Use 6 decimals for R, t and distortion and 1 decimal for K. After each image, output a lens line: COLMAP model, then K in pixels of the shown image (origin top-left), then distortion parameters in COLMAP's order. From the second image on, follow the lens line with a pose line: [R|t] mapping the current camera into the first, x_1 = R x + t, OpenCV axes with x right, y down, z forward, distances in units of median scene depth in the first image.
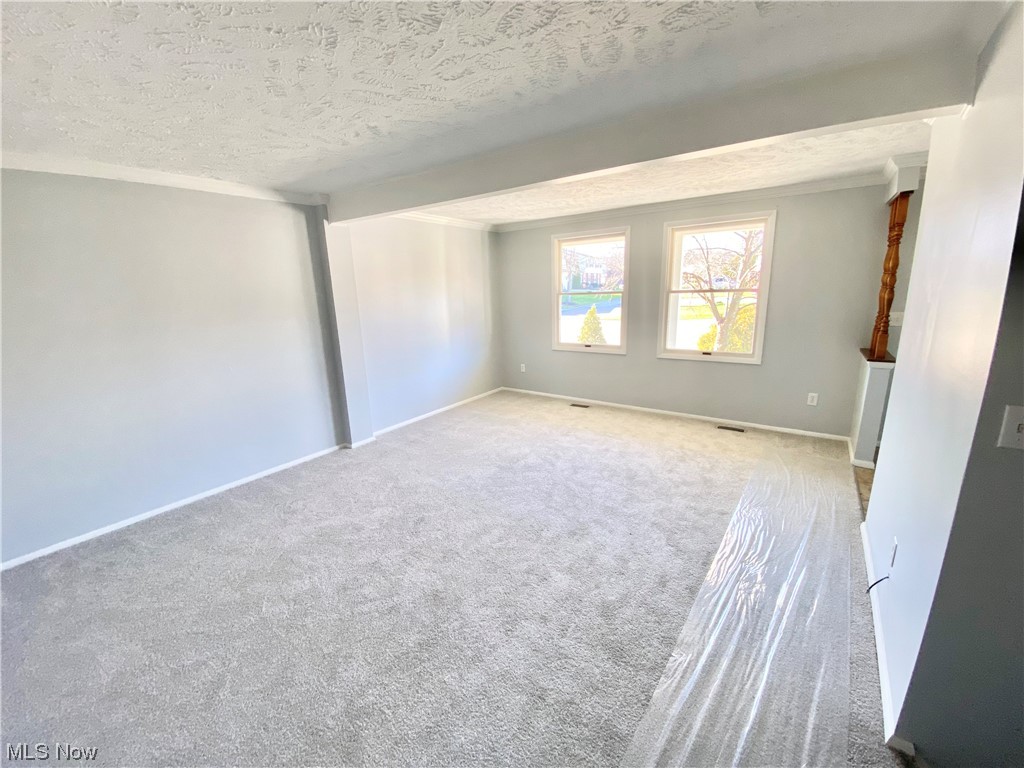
lens RADIAL K [[420.7, 0, 512.0], [0, 420.7, 384.0], [0, 0, 1]] dist [-0.000489, -0.000083]
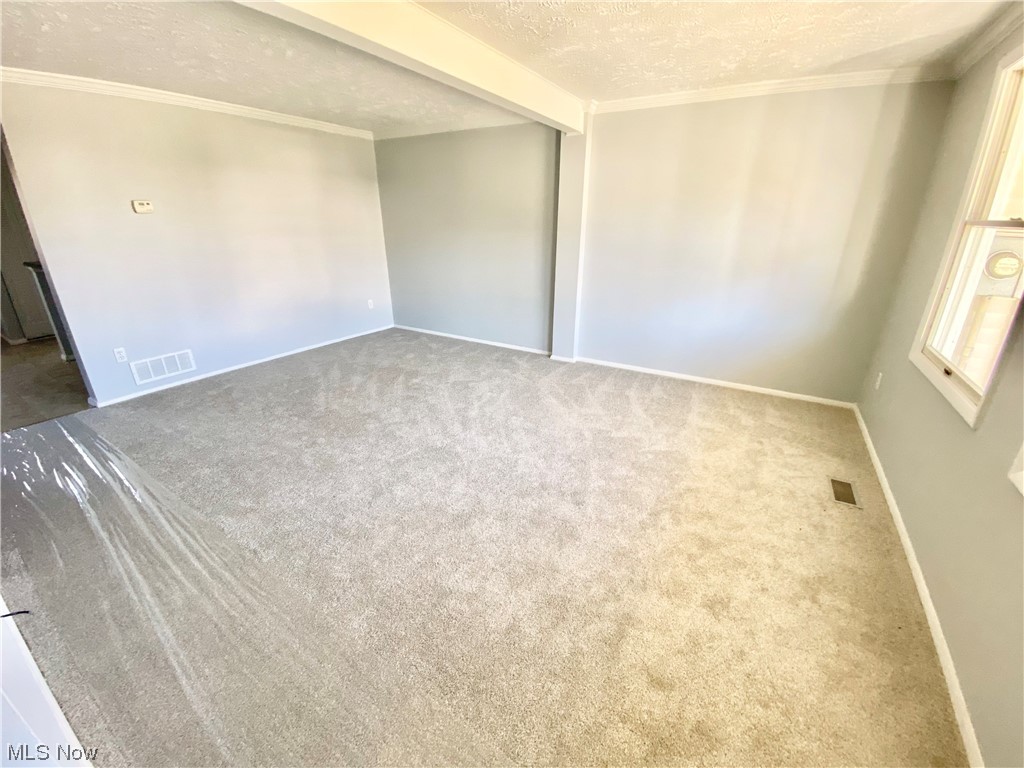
lens RADIAL K [[411.6, 0, 512.0], [0, 411.6, 384.0], [0, 0, 1]] dist [0.000242, 0.000039]
pose [[0.074943, 0.398511, -0.914097, 0.524932], [-0.238598, 0.897214, 0.371589, -0.137522], [0.968222, 0.190254, 0.162324, 0.614332]]
